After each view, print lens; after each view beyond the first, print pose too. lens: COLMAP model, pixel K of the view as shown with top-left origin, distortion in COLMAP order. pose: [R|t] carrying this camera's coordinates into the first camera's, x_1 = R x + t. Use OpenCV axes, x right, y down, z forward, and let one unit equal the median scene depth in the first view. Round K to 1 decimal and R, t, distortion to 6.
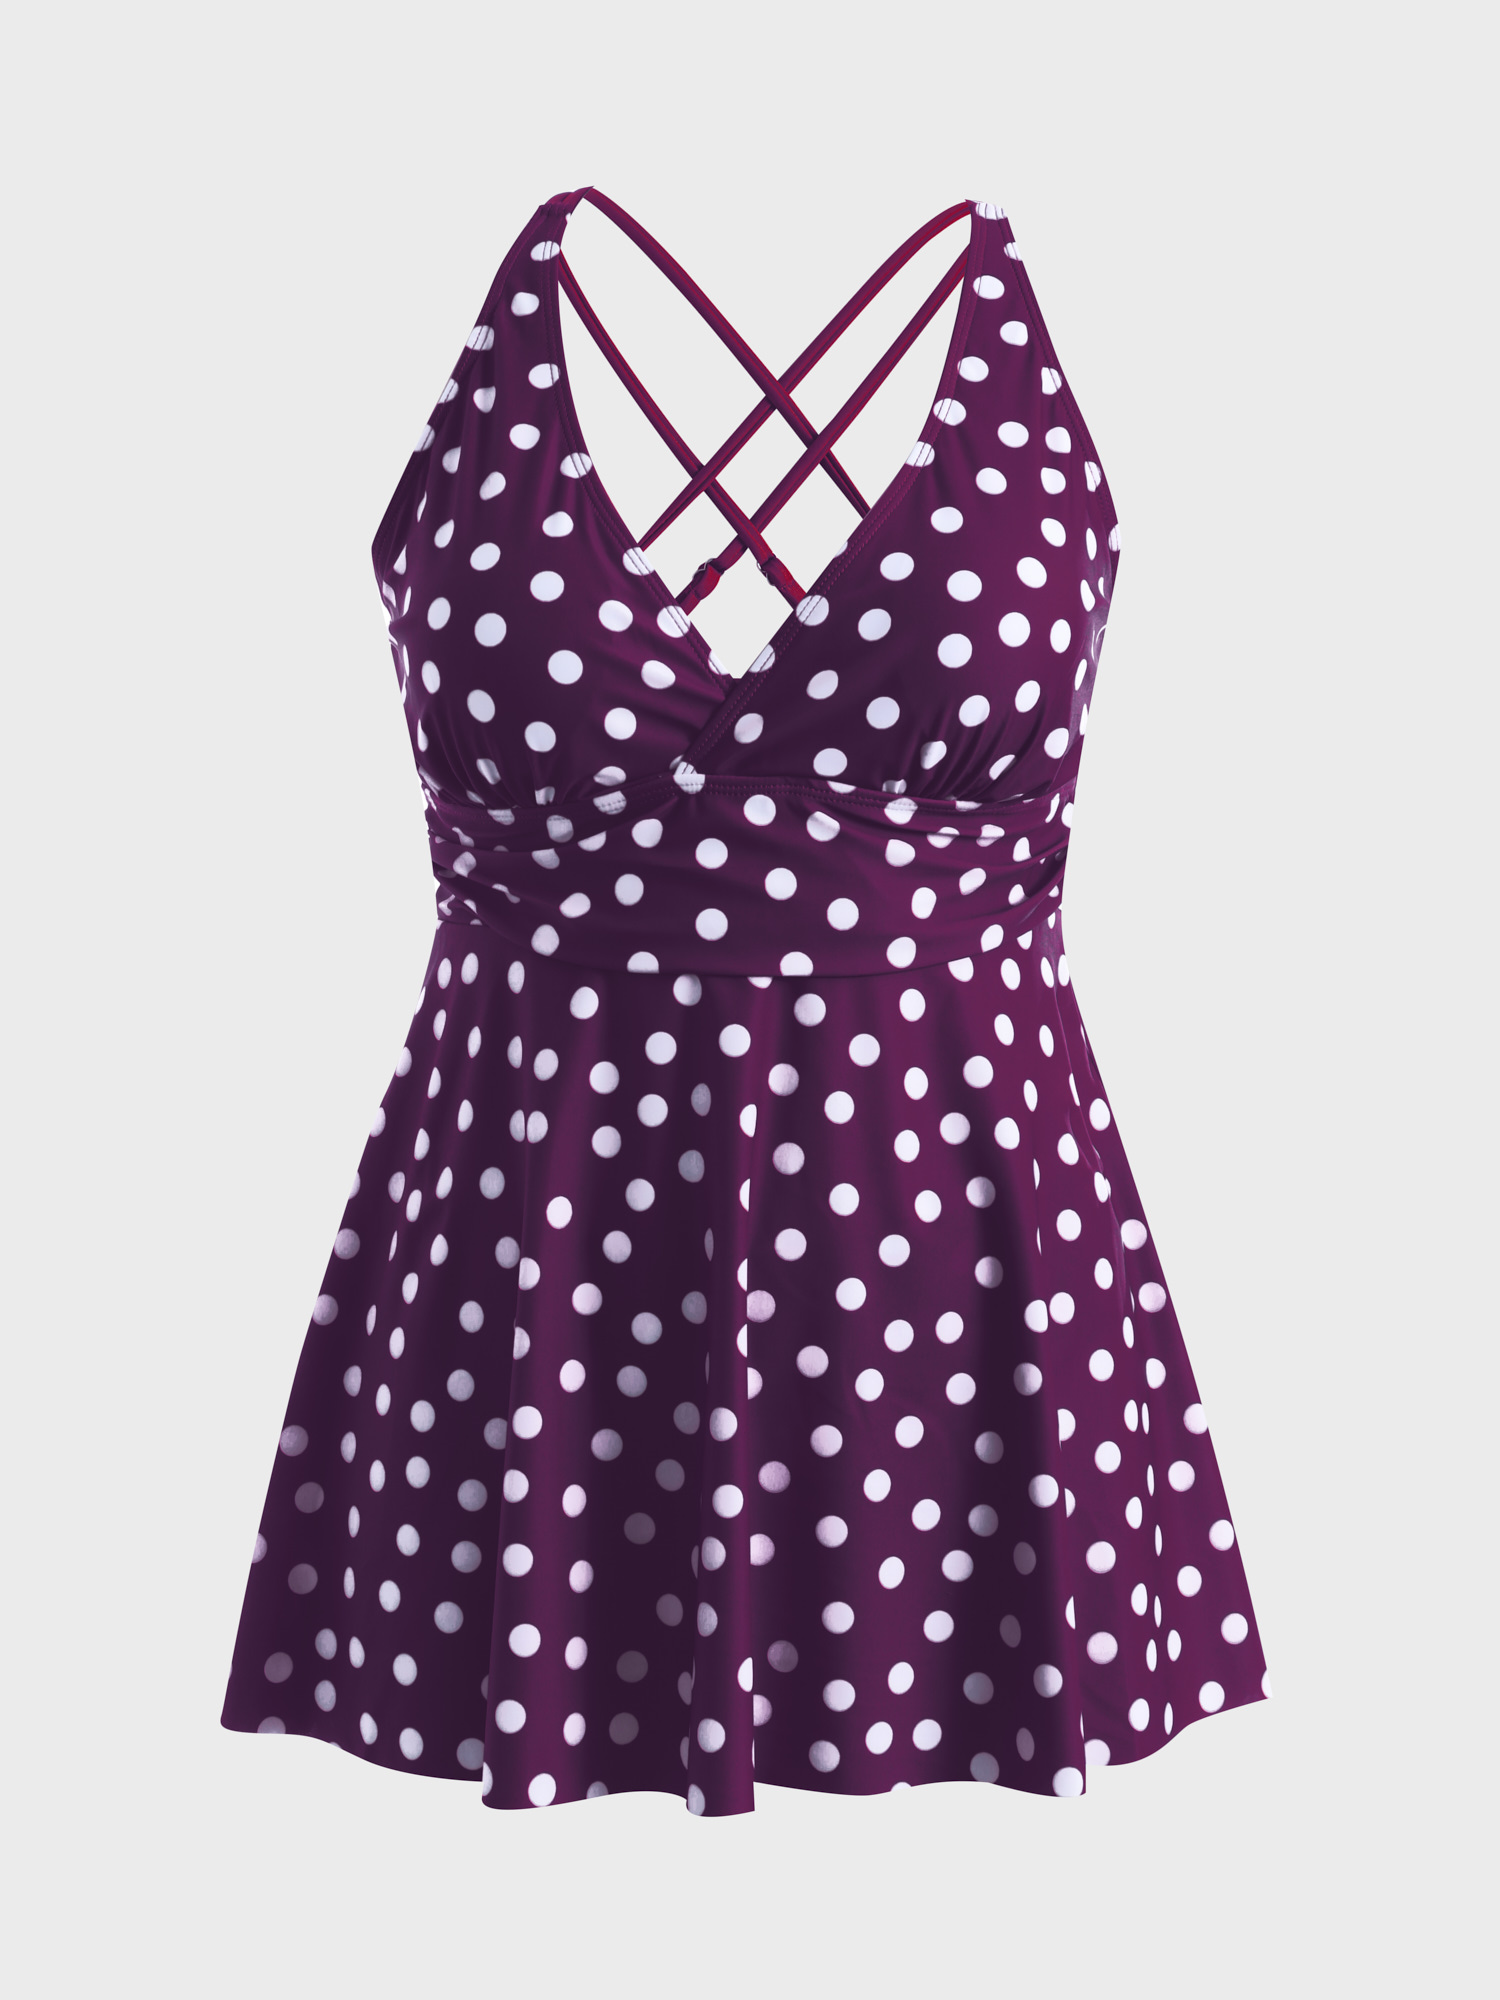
lens RADIAL K [[3155.9, 0, 750.0], [0, 3155.9, 1000.0], [0, 0, 1]] dist [0.288618, 0.002469]
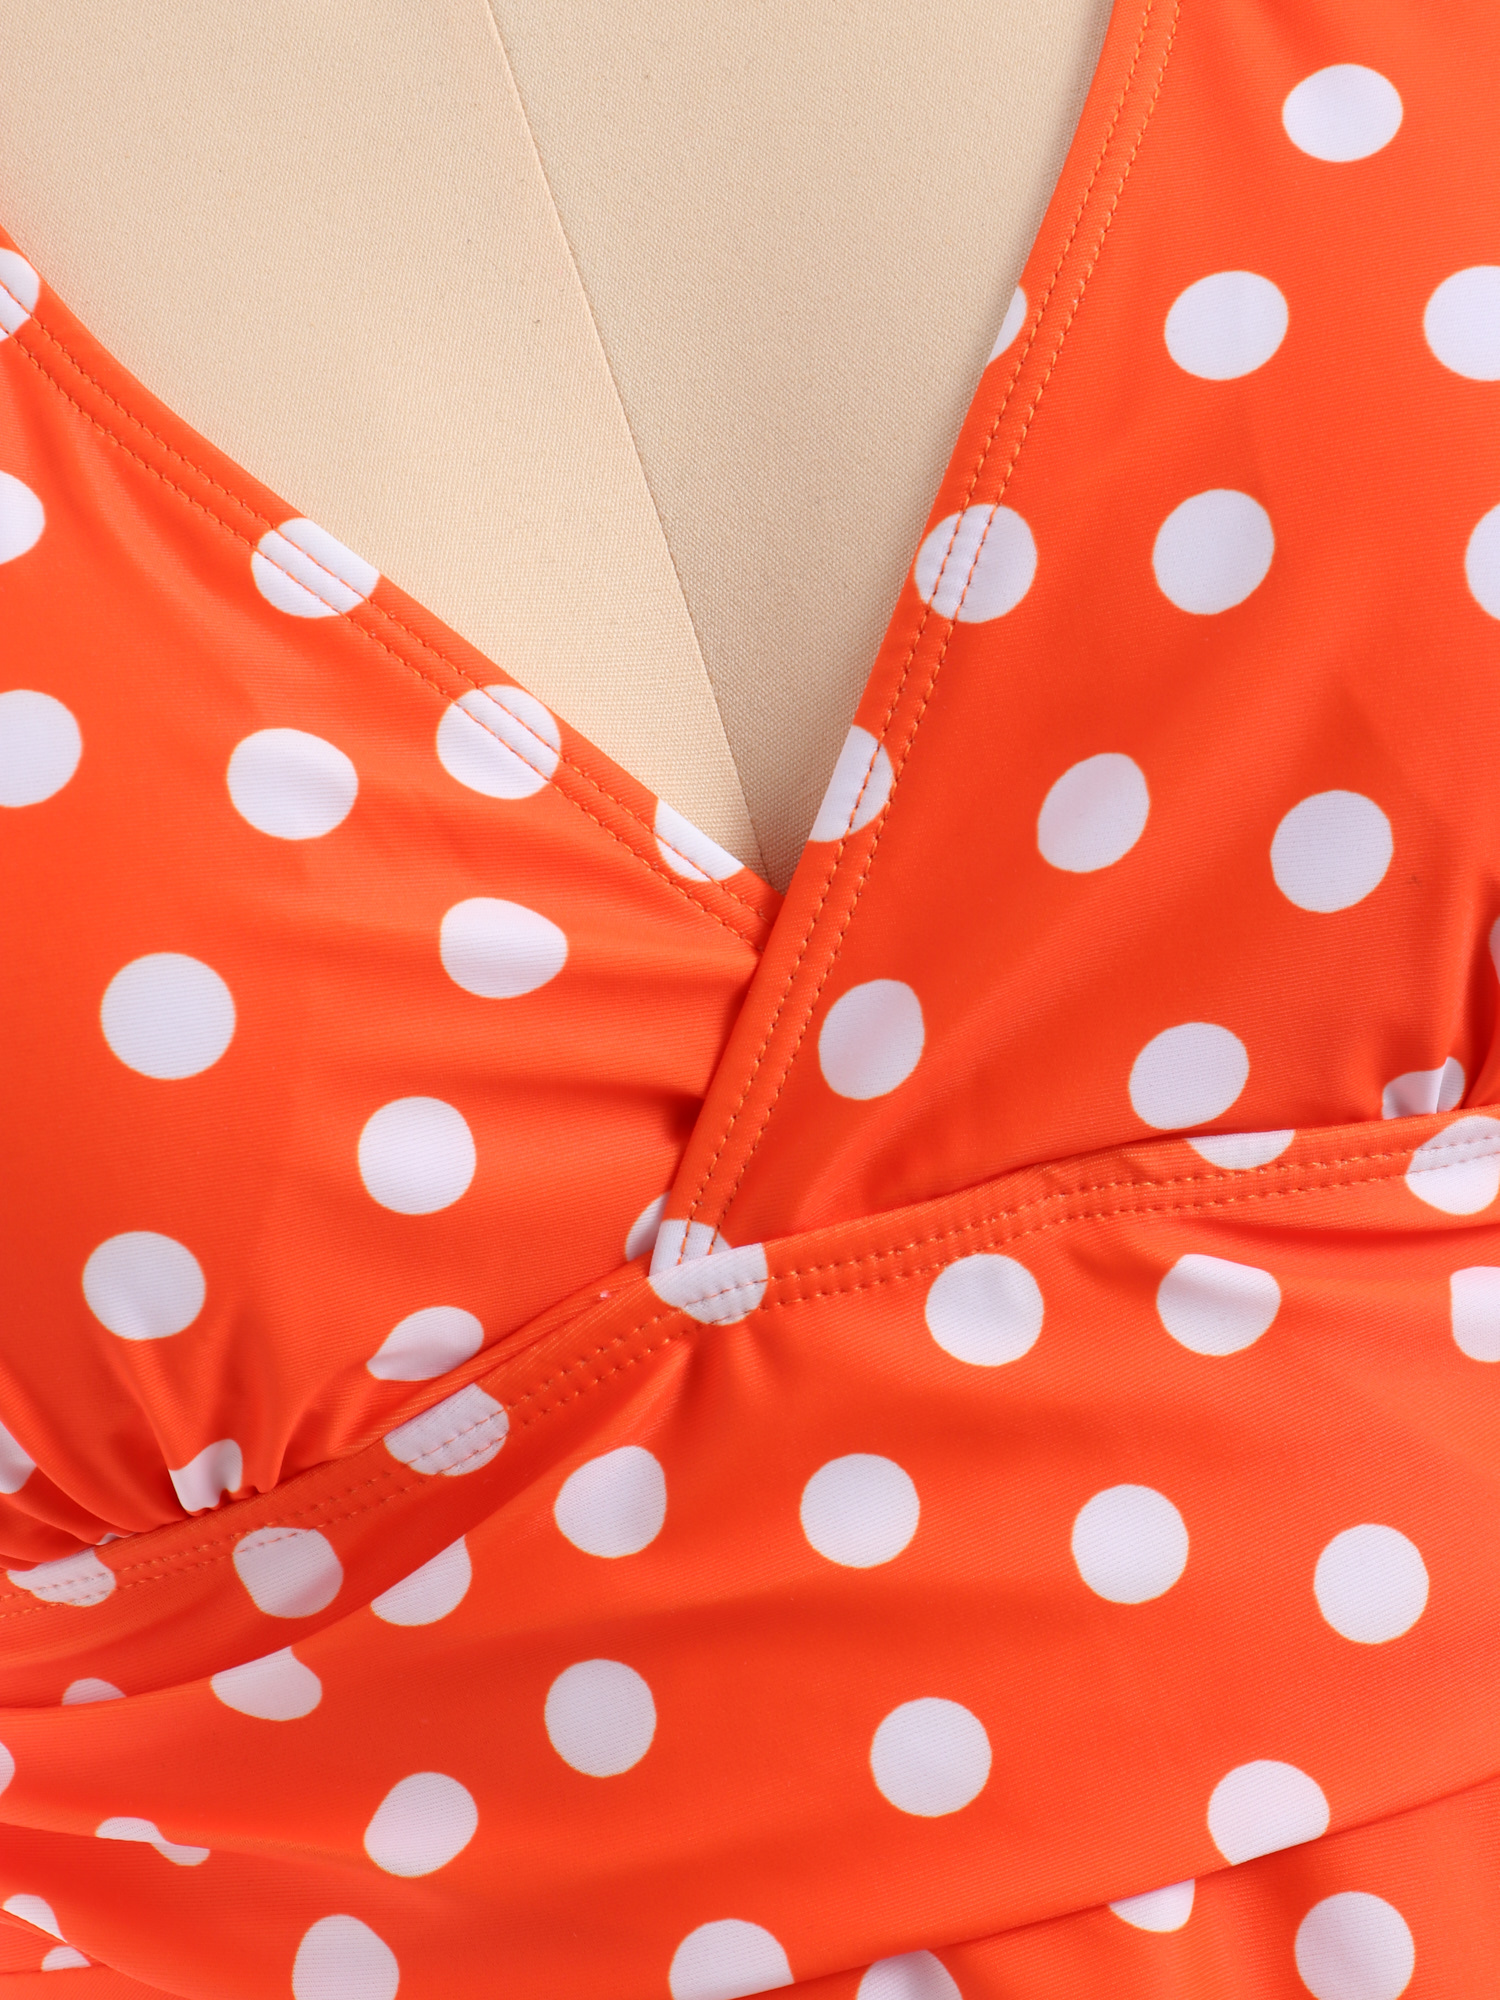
lens RADIAL K [[6435.8, 0, 750.0], [0, 6435.8, 1000.0], [0, 0, 1]] dist [0.109531, 1.138070]
pose [[0.955960, -0.276654, 0.097999, -0.063643], [0.279749, 0.959883, -0.019117, -0.080832], [-0.088778, 0.045690, 0.995003, 0.442119]]
